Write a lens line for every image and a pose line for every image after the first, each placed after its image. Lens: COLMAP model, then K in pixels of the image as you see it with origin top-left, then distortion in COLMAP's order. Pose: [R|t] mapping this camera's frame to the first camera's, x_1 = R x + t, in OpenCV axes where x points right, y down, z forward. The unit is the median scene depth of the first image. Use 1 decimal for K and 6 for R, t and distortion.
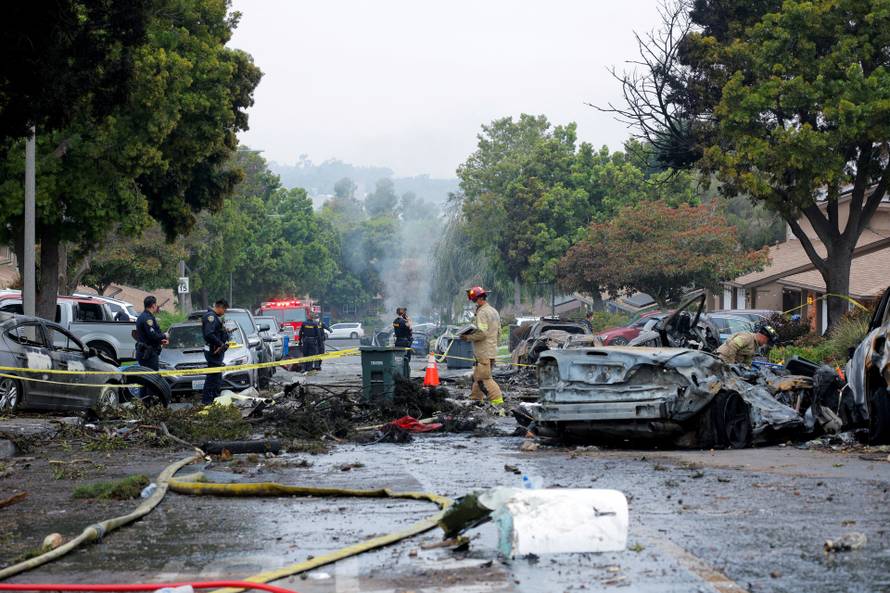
lens RADIAL K [[2240.8, 0, 426.3], [0, 2240.8, 314.2], [0, 0, 1]] dist [0.062764, 0.000000]
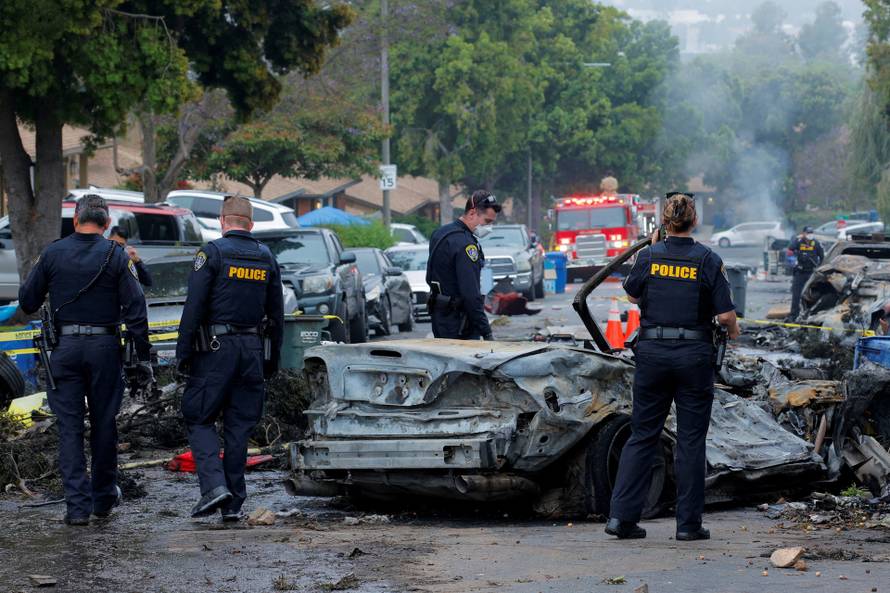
lens RADIAL K [[3391.7, 0, 474.3], [0, 3391.7, 313.6], [0, 0, 1]] dist [-0.060293, 0.000000]
pose [[0.993324, -0.003009, -0.115316, 0.195941], [0.006498, 0.999532, 0.029897, -0.018032], [0.115172, -0.030447, 0.992879, 0.143477]]
